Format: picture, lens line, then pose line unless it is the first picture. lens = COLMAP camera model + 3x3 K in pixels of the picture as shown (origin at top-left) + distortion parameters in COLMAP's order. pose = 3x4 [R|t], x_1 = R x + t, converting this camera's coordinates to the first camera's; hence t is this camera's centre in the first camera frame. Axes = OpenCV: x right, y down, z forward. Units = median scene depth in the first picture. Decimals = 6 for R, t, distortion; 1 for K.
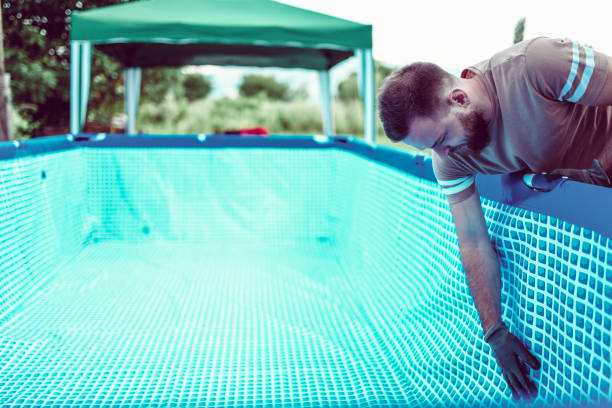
lens RADIAL K [[612.7, 0, 302.0], [0, 612.7, 202.4], [0, 0, 1]] dist [-0.021256, 0.000000]
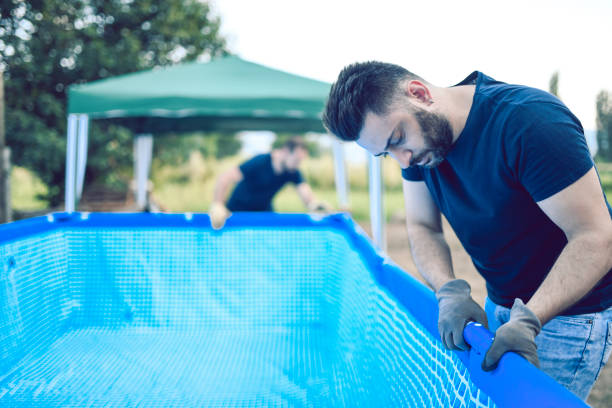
lens RADIAL K [[612.7, 0, 298.8], [0, 612.7, 201.1], [0, 0, 1]] dist [-0.021256, 0.000000]
pose [[0.998046, -0.006424, -0.062146, 0.066668], [0.000847, 0.996000, -0.089350, -0.045624], [0.062471, 0.089122, 0.994060, 0.063345]]
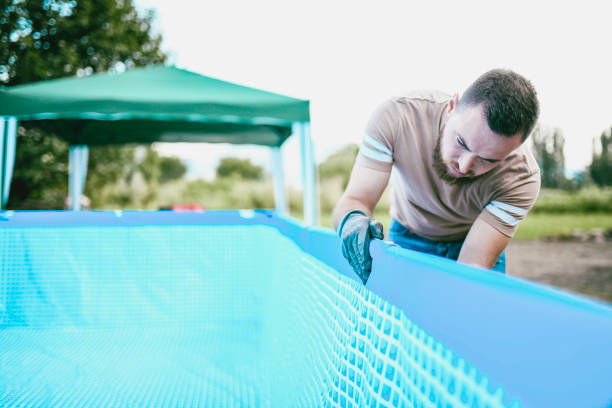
lens RADIAL K [[612.7, 0, 304.7], [0, 612.7, 198.4], [0, 0, 1]] dist [-0.021256, 0.000000]
pose [[0.999318, -0.009887, 0.035591, 0.088451], [0.014693, 0.990405, -0.137409, 0.003330], [-0.033891, 0.137838, 0.989875, 0.058973]]
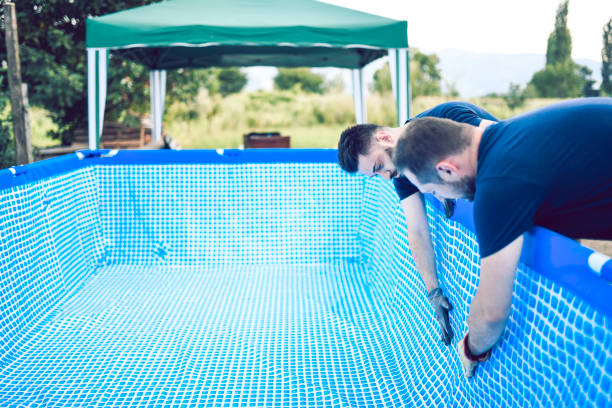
lens RADIAL K [[612.7, 0, 296.9], [0, 612.7, 198.0], [0, 0, 1]] dist [-0.021256, 0.000000]
pose [[0.997525, -0.007551, -0.069907, 0.016380], [0.008225, 0.999922, 0.009355, -0.044215], [0.069831, -0.009907, 0.997510, 0.083188]]
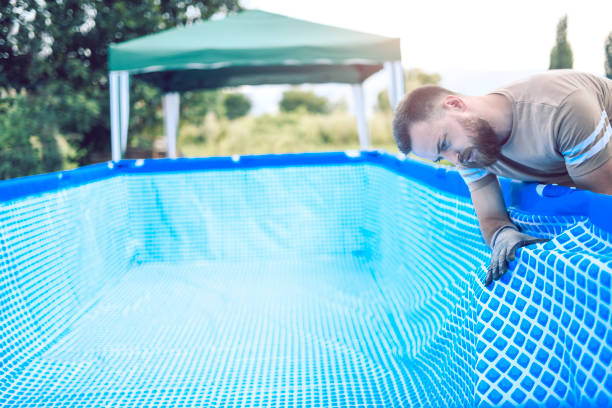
lens RADIAL K [[612.7, 0, 297.8], [0, 612.7, 201.3], [0, 0, 1]] dist [-0.021256, 0.000000]
pose [[0.995641, -0.047493, -0.080268, 0.019251], [0.045660, 0.998656, -0.024516, -0.004590], [0.081325, 0.020744, 0.996472, -0.015134]]
